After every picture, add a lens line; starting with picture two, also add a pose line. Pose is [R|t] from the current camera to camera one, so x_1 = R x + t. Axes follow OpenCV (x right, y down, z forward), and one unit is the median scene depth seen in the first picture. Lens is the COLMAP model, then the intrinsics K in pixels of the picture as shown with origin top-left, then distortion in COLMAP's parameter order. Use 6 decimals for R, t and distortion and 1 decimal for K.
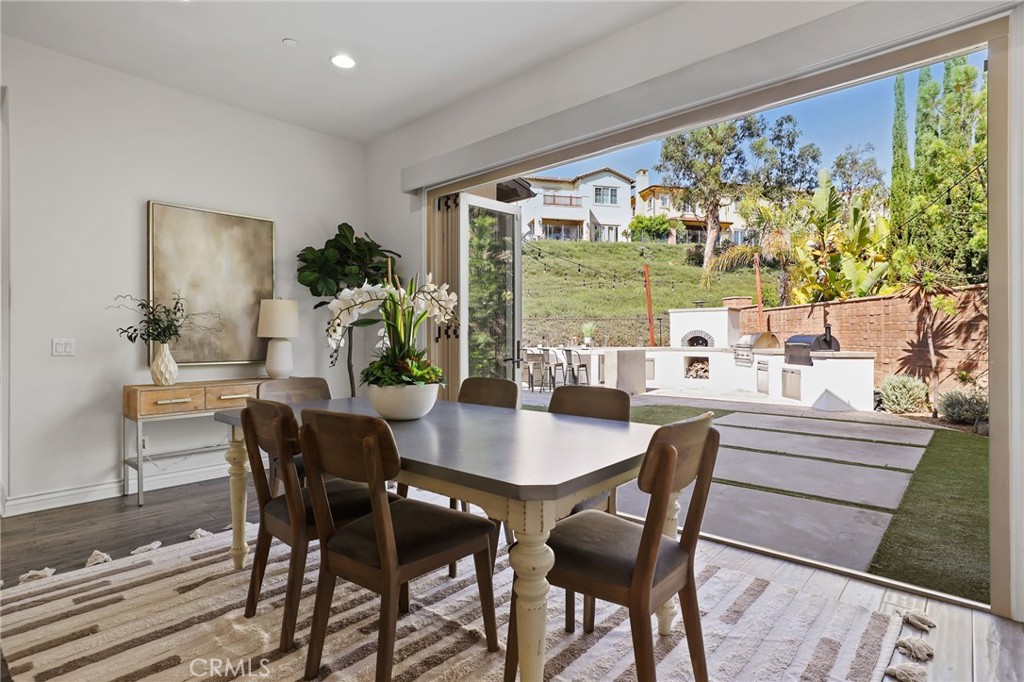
lens RADIAL K [[517.0, 0, 501.3], [0, 517.0, 338.4], [0, 0, 1]] dist [-0.017000, 0.001045]
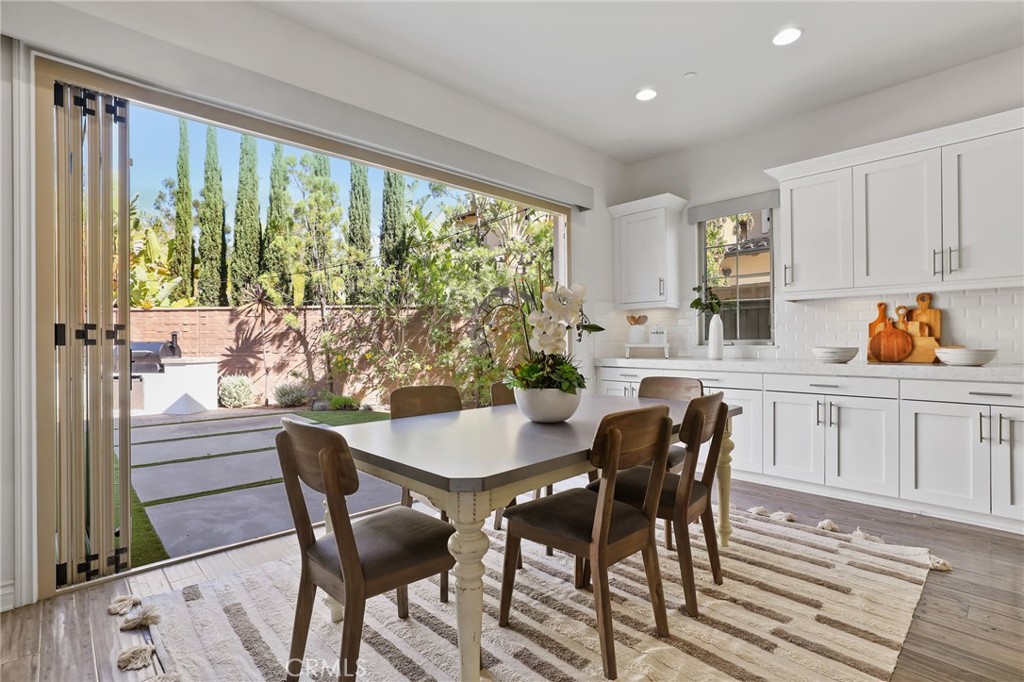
lens RADIAL K [[484.8, 0, 512.6], [0, 484.8, 340.2], [0, 0, 1]] dist [-0.025368, 0.008607]
pose [[0.054054, 0.007721, 0.998508, -0.354193], [0.003877, 0.999961, -0.007942, -0.000256], [-0.998531, 0.004301, 0.054022, 0.309916]]
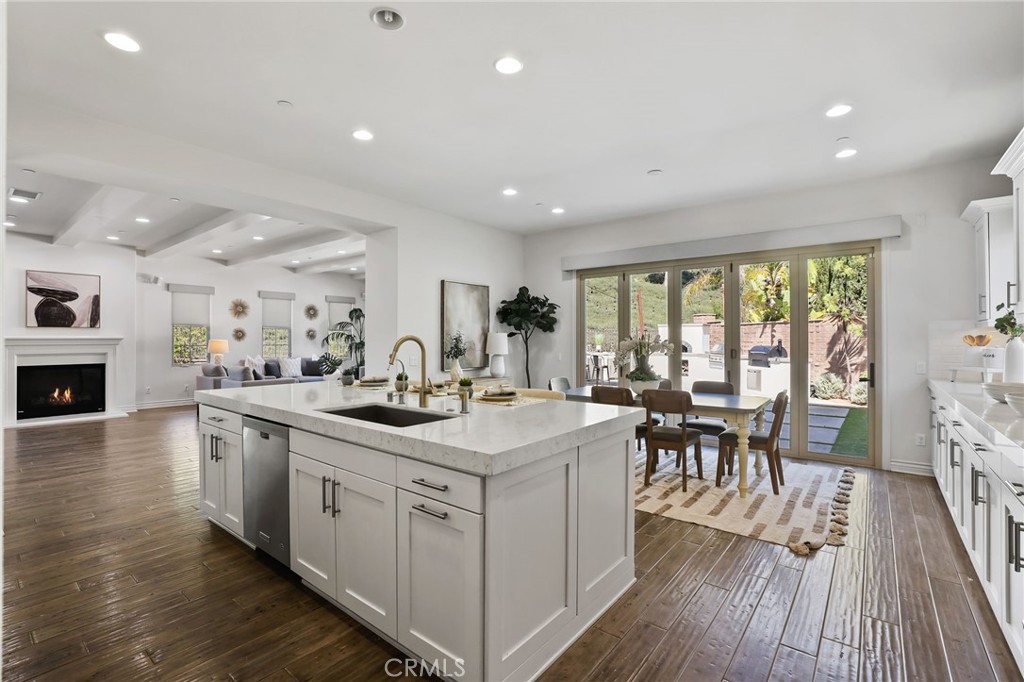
lens RADIAL K [[467.6, 0, 496.9], [0, 467.6, 333.9], [0, 0, 1]] dist [-0.024617, 0.008782]
pose [[0.998269, 0.004761, 0.058613, -0.304126], [-0.004178, 0.999941, -0.010064, -0.031693], [-0.058657, 0.009801, 0.998230, -0.341119]]
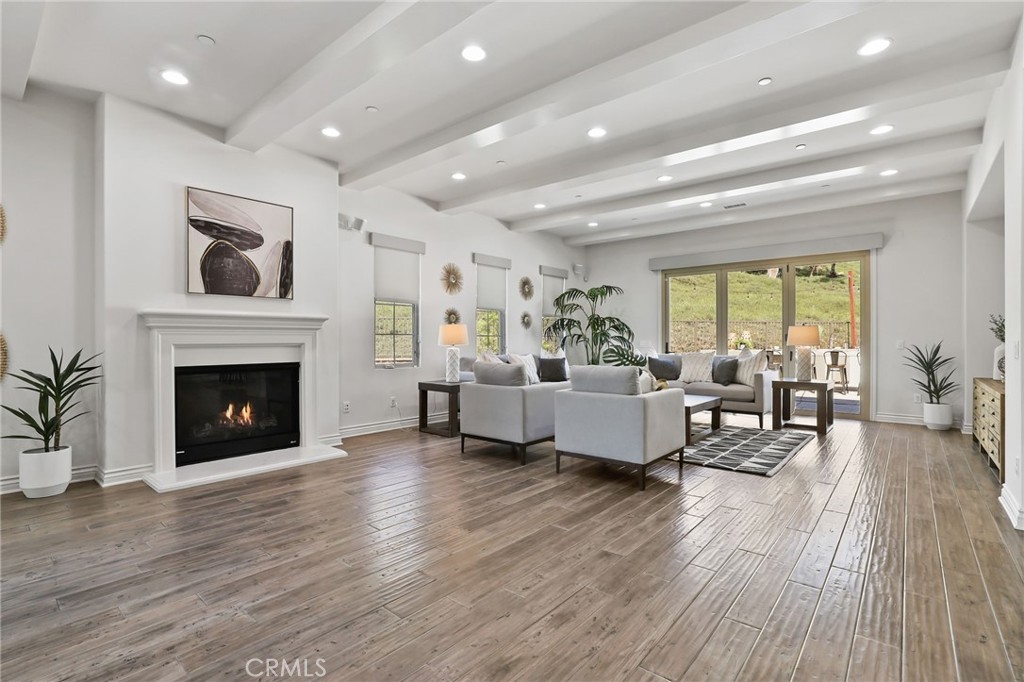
lens RADIAL K [[484.8, 0, 513.7], [0, 484.8, 339.9], [0, 0, 1]] dist [-0.025368, 0.008607]
pose [[0.998581, 0.001598, 0.053234, -0.920989], [-0.001577, 0.999999, -0.000447, 0.001295], [-0.053235, 0.000362, 0.998582, 0.143668]]
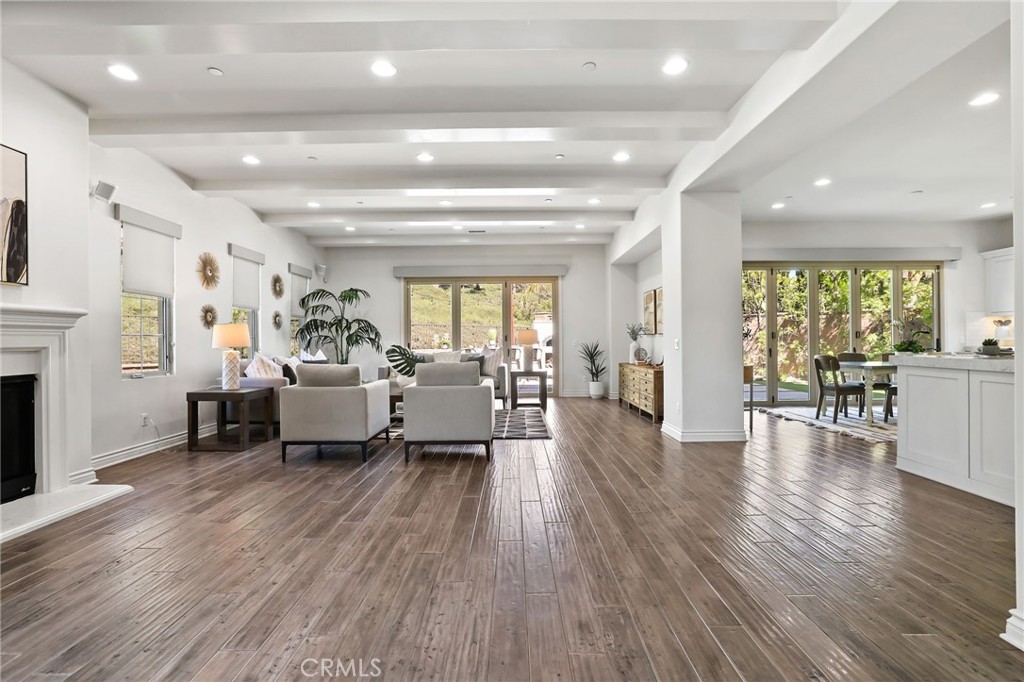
lens RADIAL K [[467.6, 0, 513.3], [0, 467.6, 337.1], [0, 0, 1]] dist [-0.024617, 0.008782]
pose [[0.731089, 0.002405, 0.682277, -1.145411], [0.004503, 0.999955, -0.008349, 0.002357], [-0.682267, 0.009176, 0.731046, 0.174061]]
